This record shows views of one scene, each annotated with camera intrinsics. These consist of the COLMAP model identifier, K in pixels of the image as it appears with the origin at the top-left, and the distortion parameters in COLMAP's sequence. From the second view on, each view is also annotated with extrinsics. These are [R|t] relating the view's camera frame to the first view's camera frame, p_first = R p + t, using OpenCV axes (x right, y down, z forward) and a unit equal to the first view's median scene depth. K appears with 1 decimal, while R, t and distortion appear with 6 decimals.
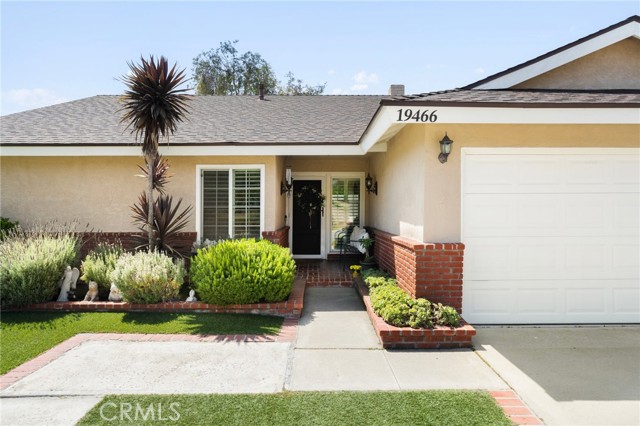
lens RADIAL K [[387.0, 0, 321.1], [0, 387.0, 207.6], [0, 0, 1]] dist [0.006981, 0.000699]
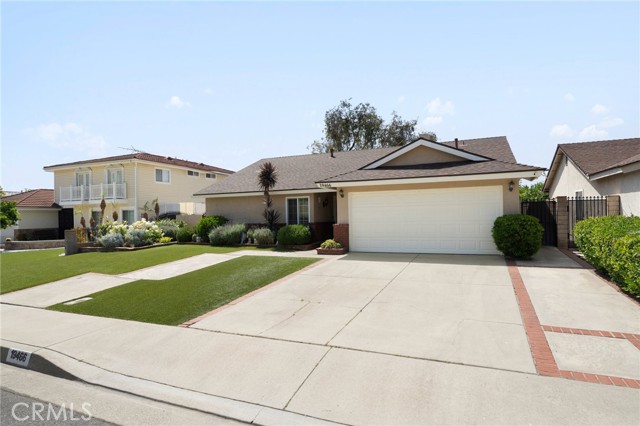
lens RADIAL K [[342.5, 0, 320.2], [0, 342.5, 215.4], [0, 0, 1]] dist [0.001954, 0.000063]
pose [[0.917981, -0.010310, -0.396491, 0.901540], [0.013301, 0.999900, 0.004794, 0.006260], [0.396402, -0.009674, 0.918026, -1.141434]]
